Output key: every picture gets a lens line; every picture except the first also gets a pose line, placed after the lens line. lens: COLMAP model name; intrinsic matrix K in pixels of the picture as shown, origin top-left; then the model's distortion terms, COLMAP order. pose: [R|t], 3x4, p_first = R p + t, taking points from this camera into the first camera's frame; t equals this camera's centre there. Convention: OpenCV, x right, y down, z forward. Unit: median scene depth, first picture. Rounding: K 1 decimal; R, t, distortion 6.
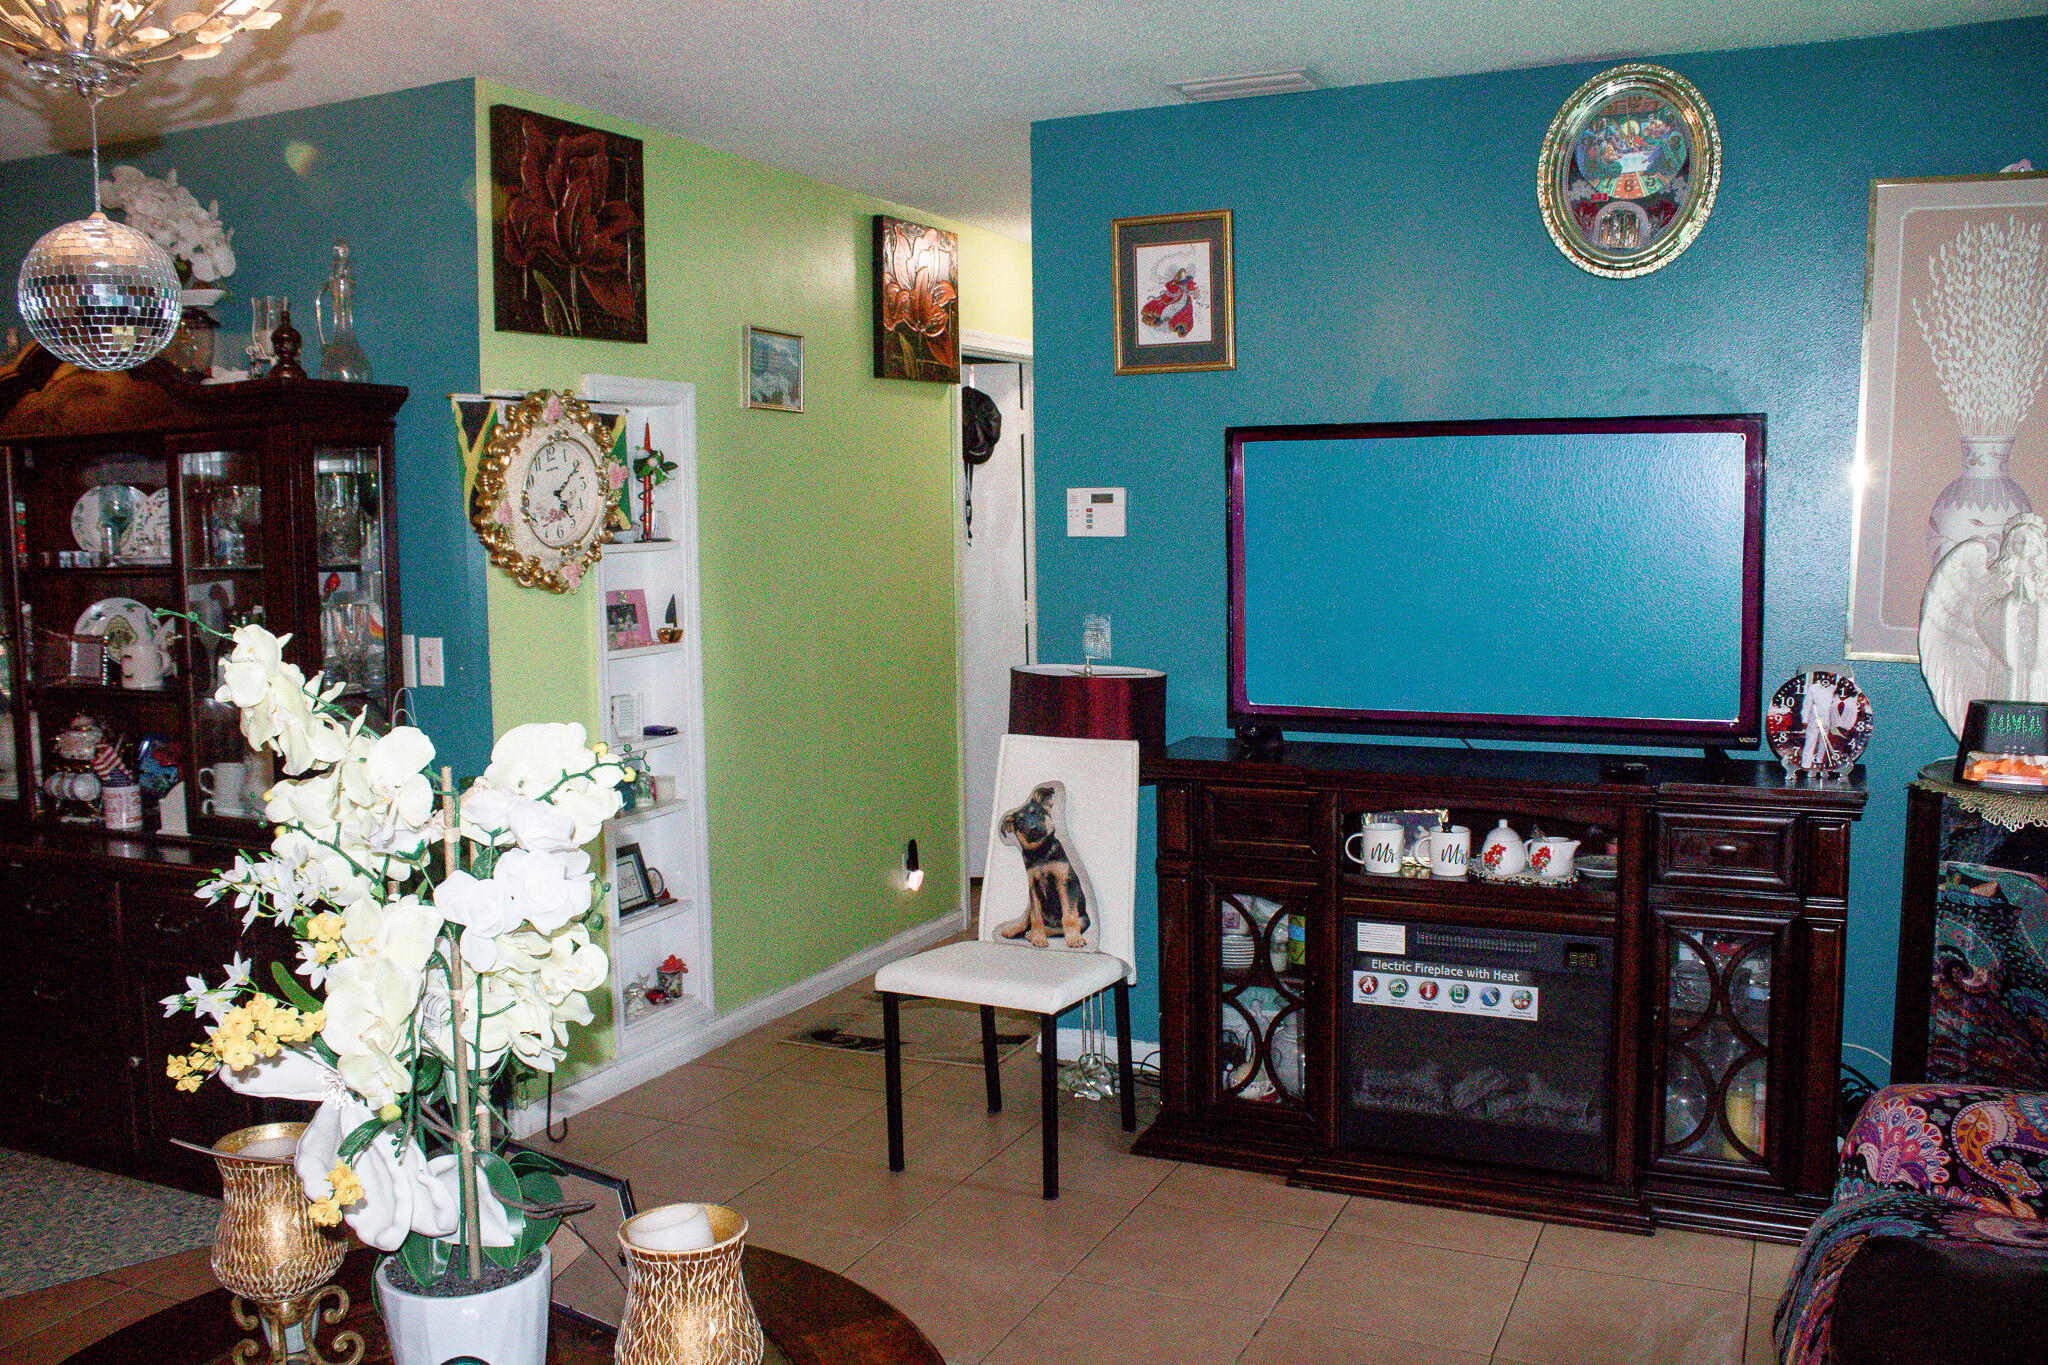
lens RADIAL K [[1703.8, 0, 1024.0], [0, 1703.8, 682.5], [0, 0, 1]] dist [-0.158206, 0.107485]
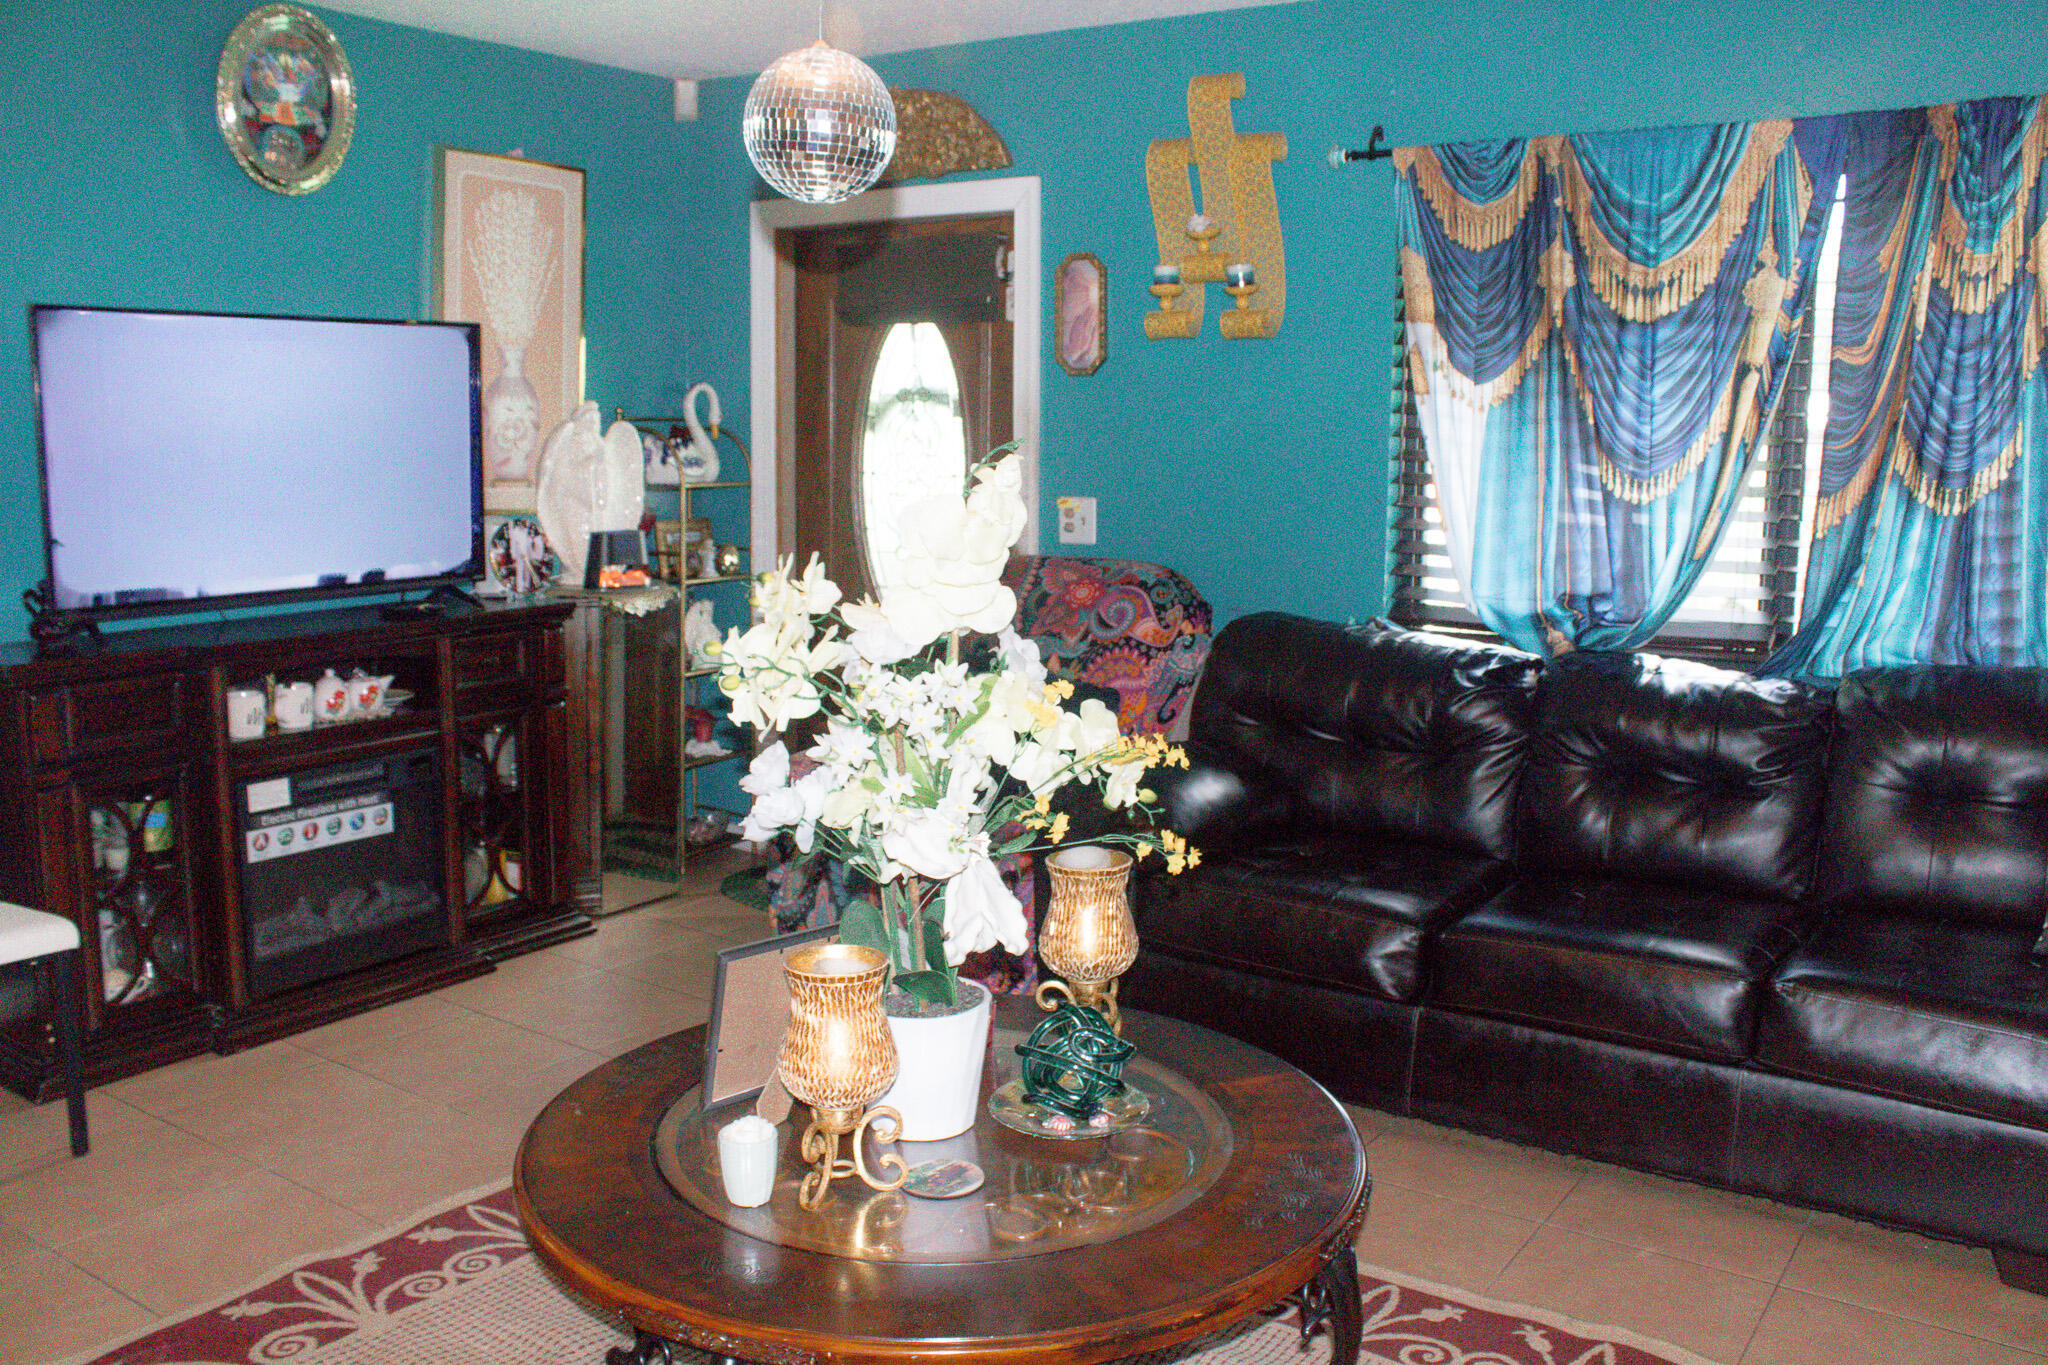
lens RADIAL K [[1703.8, 0, 1024.0], [0, 1703.8, 682.5], [0, 0, 1]] dist [-0.158206, 0.107485]
pose [[0.155384, -0.139154, 0.978004, -0.742560], [0.081764, 0.988443, 0.127648, -0.015023], [-0.984465, 0.060131, 0.164966, 0.349765]]
